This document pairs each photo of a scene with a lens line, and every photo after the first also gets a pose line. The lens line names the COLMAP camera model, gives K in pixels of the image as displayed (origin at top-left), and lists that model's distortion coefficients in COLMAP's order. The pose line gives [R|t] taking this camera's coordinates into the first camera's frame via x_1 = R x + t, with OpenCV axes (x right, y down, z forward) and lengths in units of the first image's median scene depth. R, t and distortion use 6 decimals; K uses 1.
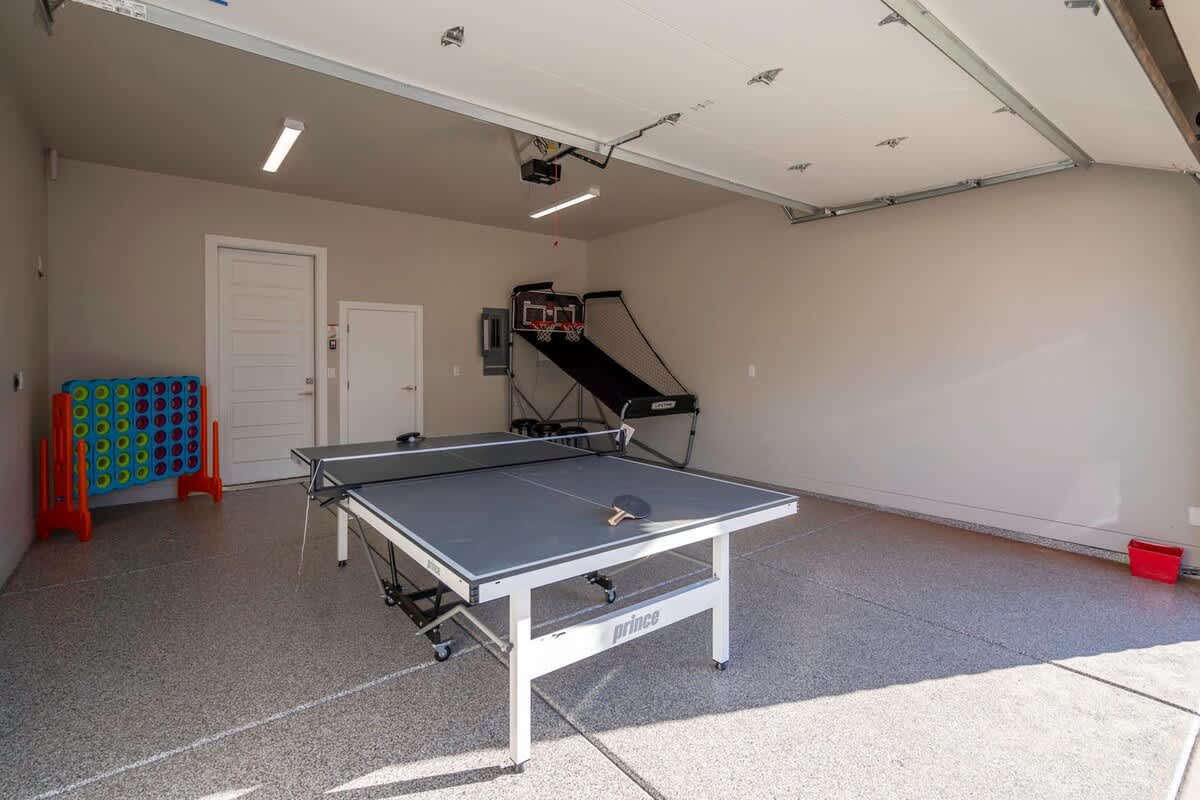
lens RADIAL K [[573.3, 0, 619.8], [0, 573.3, 363.9], [0, 0, 1]] dist [0.004747, 0.000742]
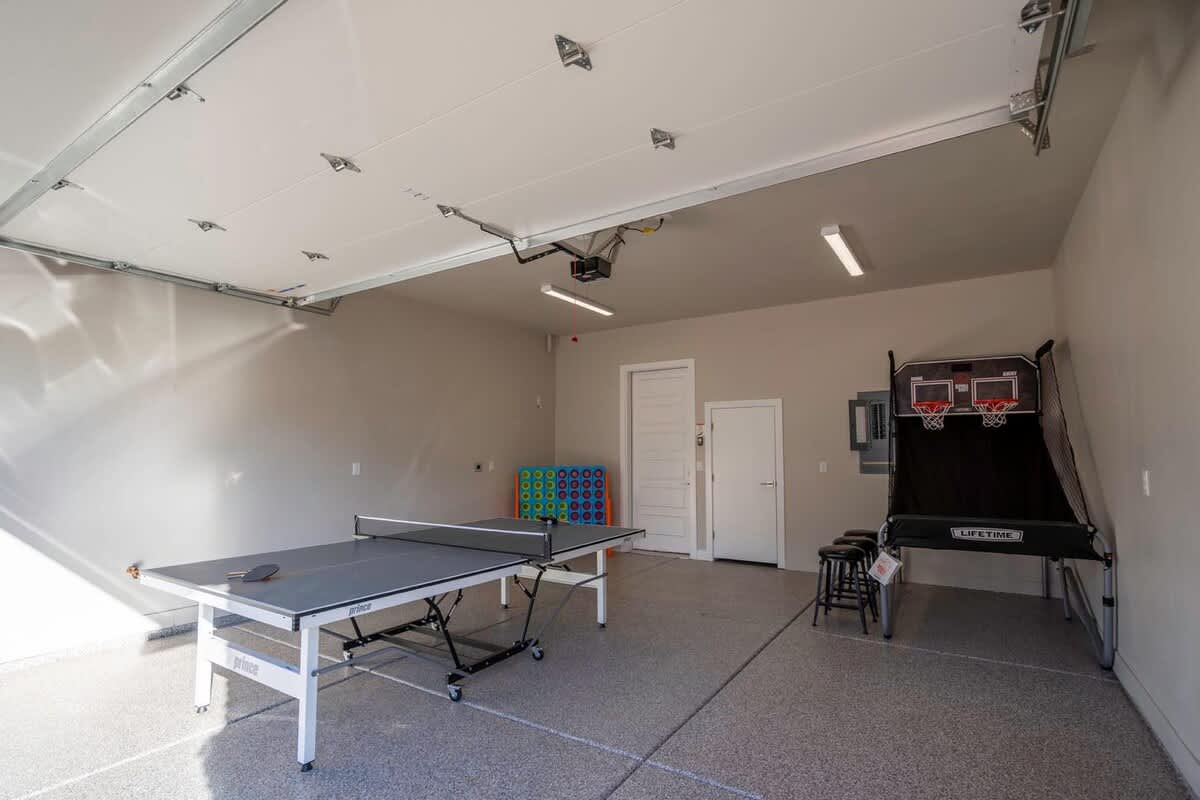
lens RADIAL K [[573.3, 0, 602.0], [0, 573.3, 405.5], [0, 0, 1]] dist [0.004747, 0.000742]
pose [[0.319271, -0.076699, -0.944555, 0.518079], [-0.003021, 0.996632, -0.081949, -0.010039], [0.947659, 0.029017, 0.317964, 0.442757]]
